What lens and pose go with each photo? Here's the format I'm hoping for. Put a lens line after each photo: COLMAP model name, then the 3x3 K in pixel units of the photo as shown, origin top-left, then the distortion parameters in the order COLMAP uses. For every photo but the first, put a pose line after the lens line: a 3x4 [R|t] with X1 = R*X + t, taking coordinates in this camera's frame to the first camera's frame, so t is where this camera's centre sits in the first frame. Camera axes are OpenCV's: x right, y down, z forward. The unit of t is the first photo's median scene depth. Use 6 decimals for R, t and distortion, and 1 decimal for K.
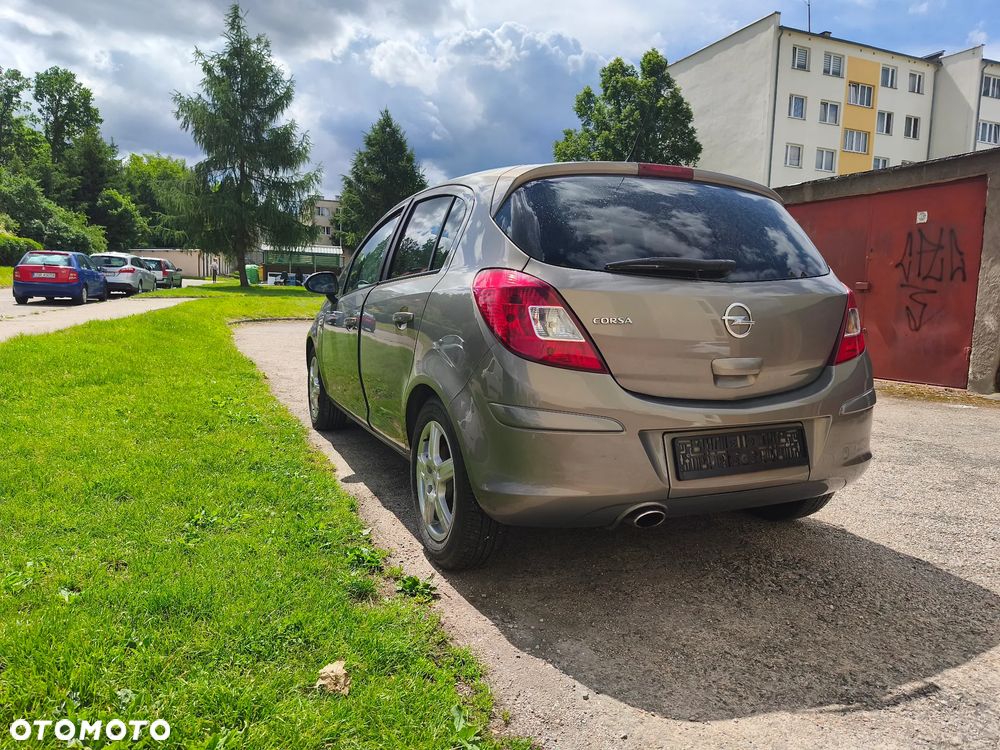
lens RADIAL K [[686.6, 0, 474.9], [0, 686.6, 380.8], [0, 0, 1]] dist [-0.005495, -0.006638]
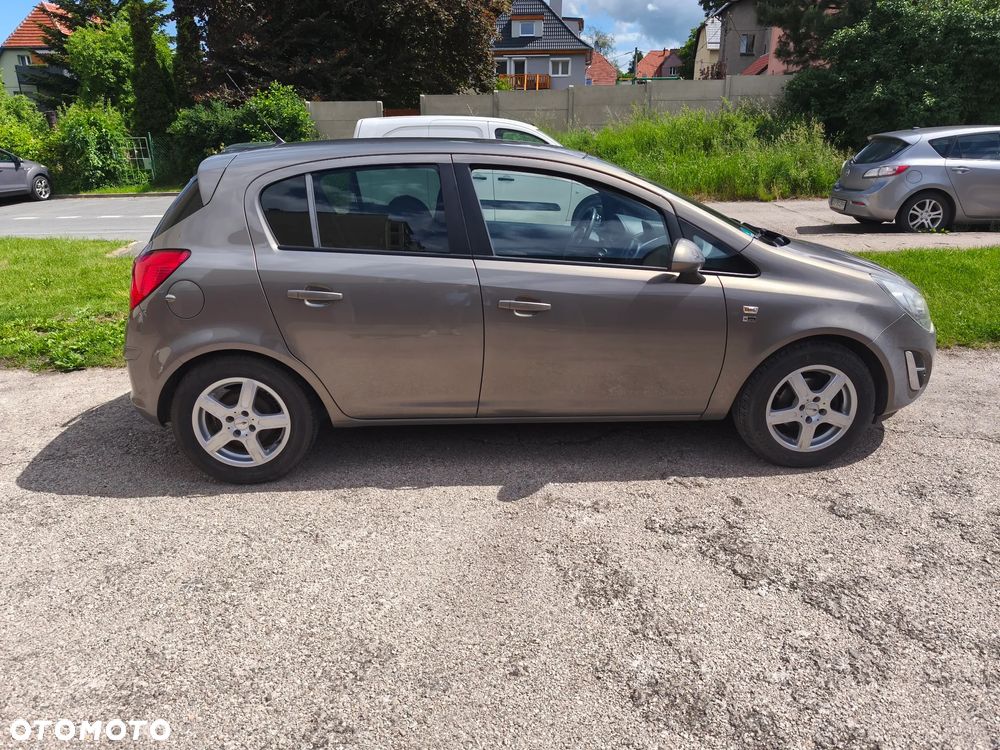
lens RADIAL K [[683.4, 0, 498.4], [0, 683.4, 377.6], [0, 0, 1]] dist [-0.004969, -0.004181]
pose [[-0.335937, 0.291882, -0.895517, 0.494616], [-0.116162, 0.930674, 0.346918, -0.144656], [0.934694, 0.220568, -0.278743, 0.668471]]
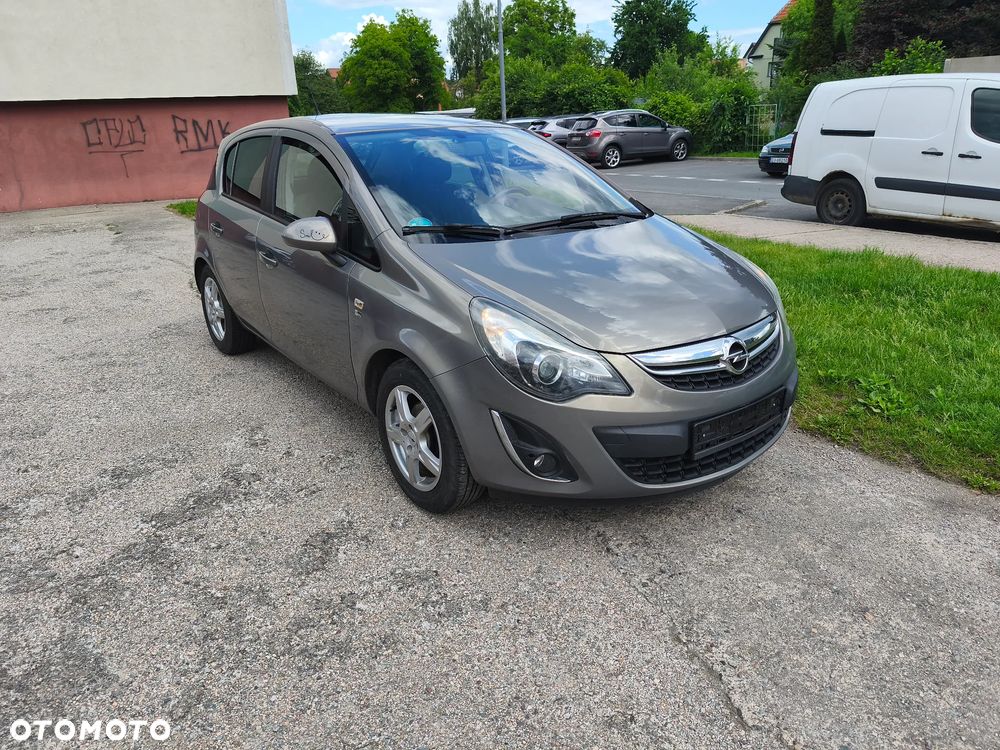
lens RADIAL K [[688.9, 0, 502.5], [0, 688.9, 370.0], [0, 0, 1]] dist [-0.003148, -0.006096]
pose [[-0.966379, 0.089539, -0.241028, 0.094856], [-0.029402, 0.892775, 0.449542, -0.196297], [0.255436, 0.441515, -0.860126, 1.037696]]
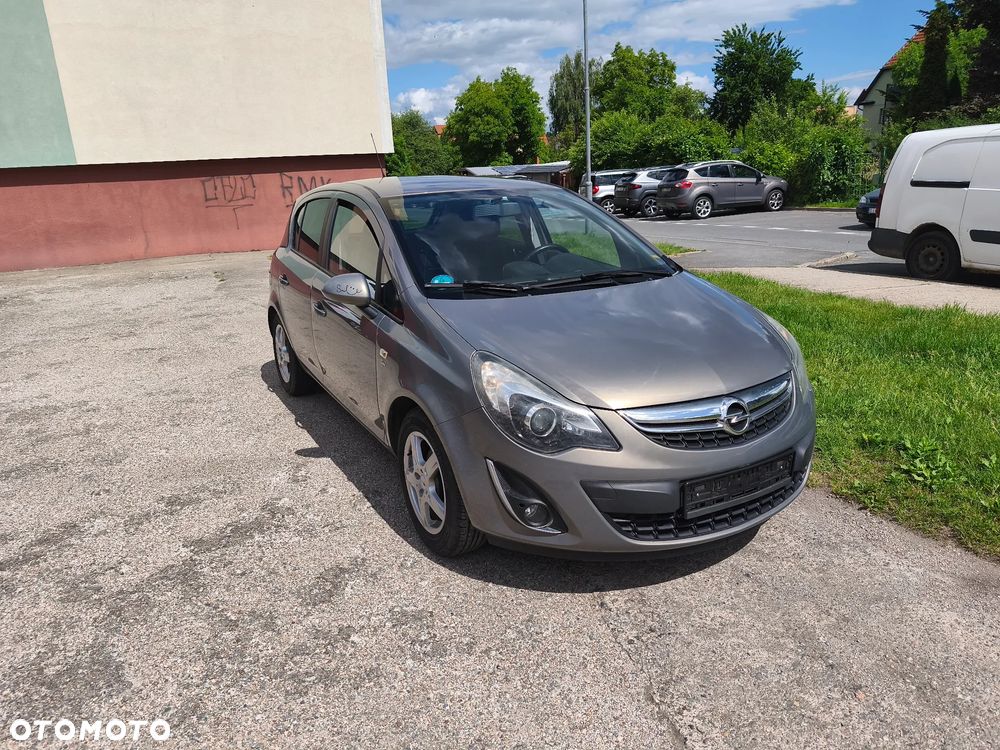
lens RADIAL K [[688.7, 0, 495.6], [0, 688.7, 376.1], [0, 0, 1]] dist [-0.005159, -0.002144]
pose [[-0.993519, 0.045682, -0.104081, 0.055311], [0.000480, 0.917360, 0.398058, -0.205468], [0.113663, 0.395428, -0.911437, 1.057832]]
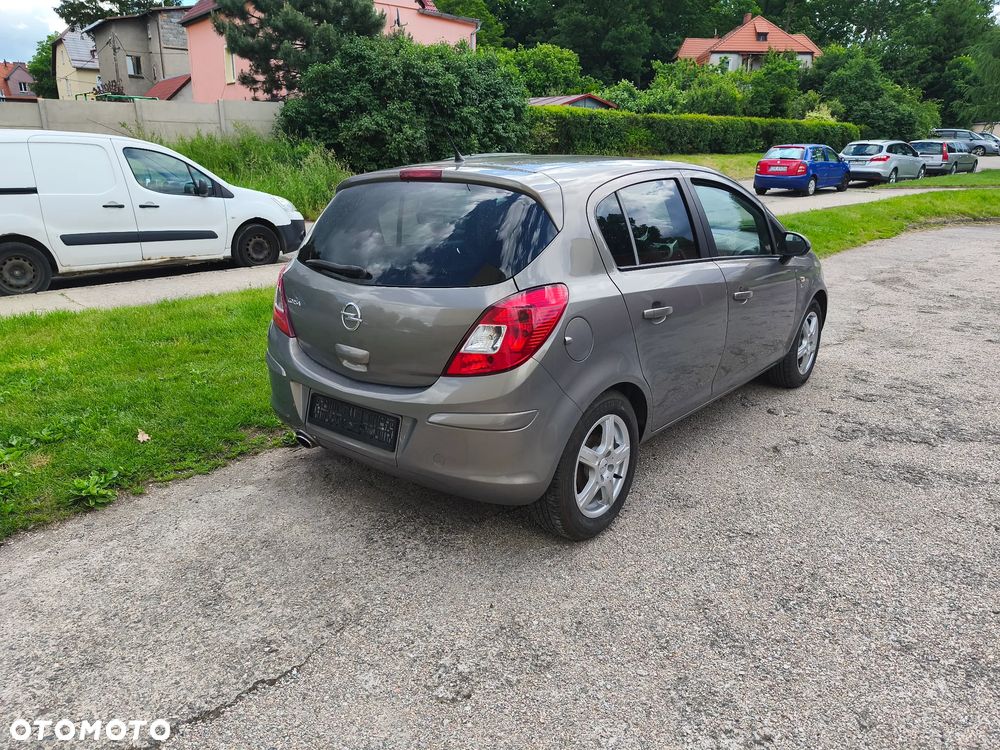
lens RADIAL K [[685.4, 0, 493.7], [0, 685.4, 374.8], [0, 0, 1]] dist [0.006573, -0.020437]
pose [[0.462100, 0.241889, -0.853202, 0.465913], [-0.098499, 0.970129, 0.221692, -0.084145], [0.881341, -0.018404, 0.472122, 0.190507]]
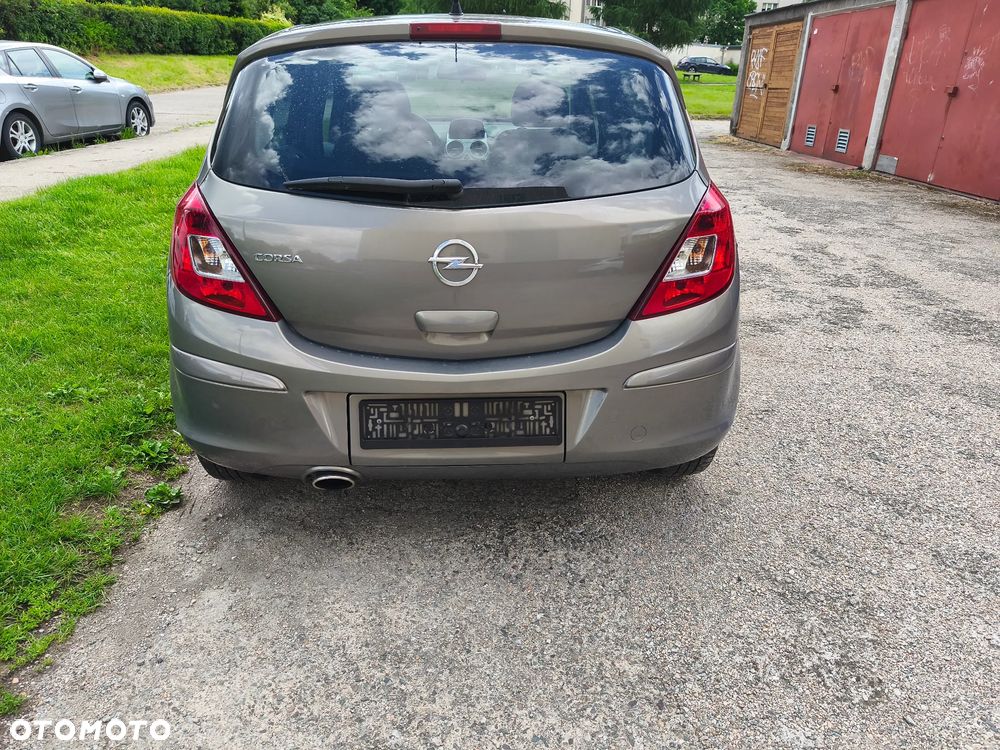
lens RADIAL K [[680.1, 0, 485.4], [0, 680.1, 369.5], [0, 0, 1]] dist [-0.000424, -0.004025]
pose [[0.933927, 0.134379, -0.331243, 0.202500], [-0.036132, 0.957392, 0.286523, -0.057048], [0.355632, -0.255623, 0.898990, 0.088499]]
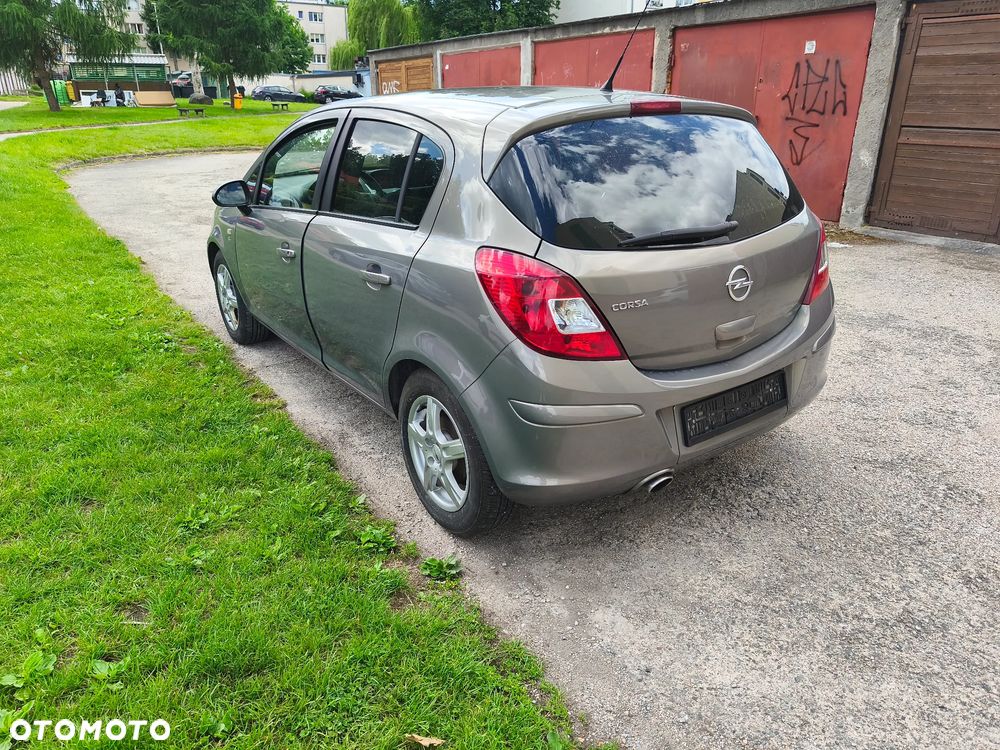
lens RADIAL K [[689.6, 0, 478.9], [0, 689.6, 380.2], [0, 0, 1]] dist [-0.009323, -0.000168]
pose [[0.977878, -0.110961, 0.177318, -0.054329], [0.060273, 0.961221, 0.269113, -0.073078], [-0.200303, -0.252473, 0.946645, 0.025222]]
